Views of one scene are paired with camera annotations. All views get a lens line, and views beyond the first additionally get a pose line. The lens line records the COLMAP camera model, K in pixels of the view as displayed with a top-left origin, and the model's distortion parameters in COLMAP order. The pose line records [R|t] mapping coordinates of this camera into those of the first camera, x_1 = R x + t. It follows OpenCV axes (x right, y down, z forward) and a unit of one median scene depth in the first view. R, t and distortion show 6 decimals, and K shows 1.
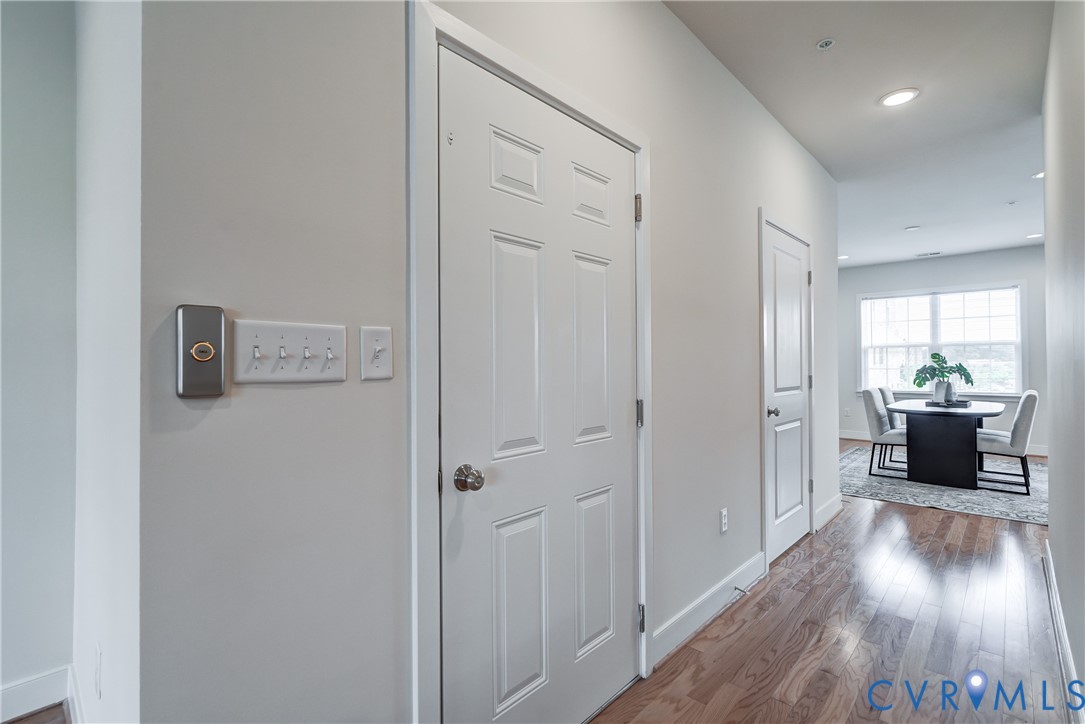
lens RADIAL K [[526.9, 0, 521.8], [0, 526.9, 372.4], [0, 0, 1]] dist [0.004205, 0.001960]
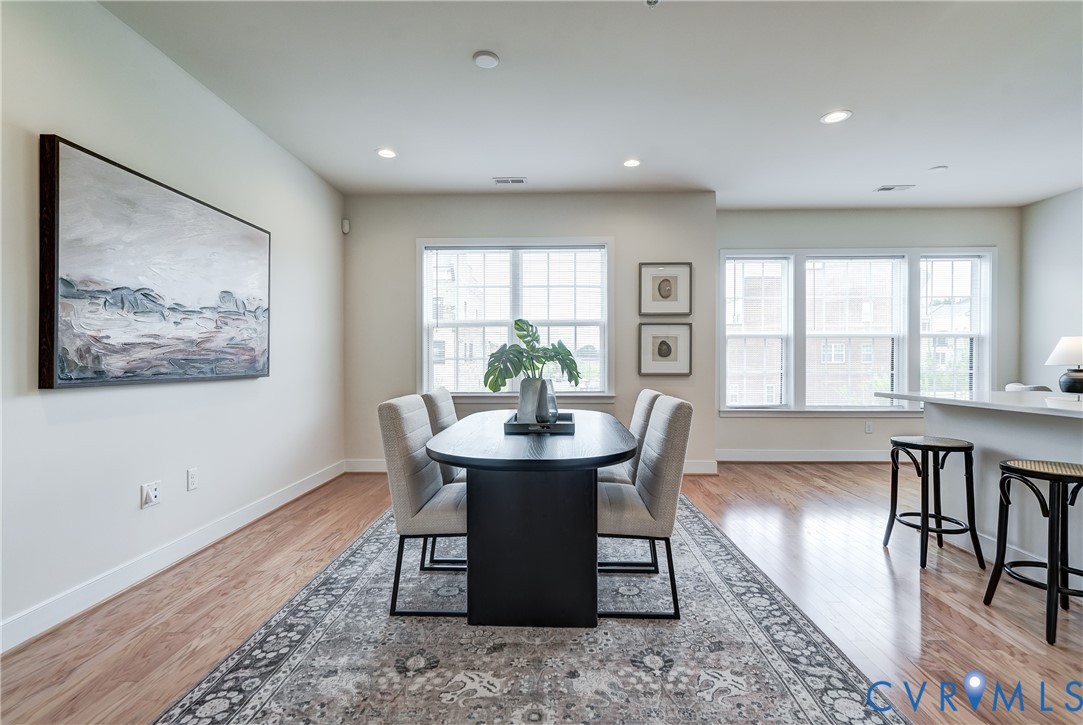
lens RADIAL K [[525.9, 0, 536.8], [0, 525.9, 362.6], [0, 0, 1]] dist [0.004205, 0.001960]
pose [[0.757936, 0.009354, 0.652262, 0.476255], [0.000406, 0.999890, -0.014812, 0.009903], [-0.652329, 0.011492, 0.757849, 0.621686]]
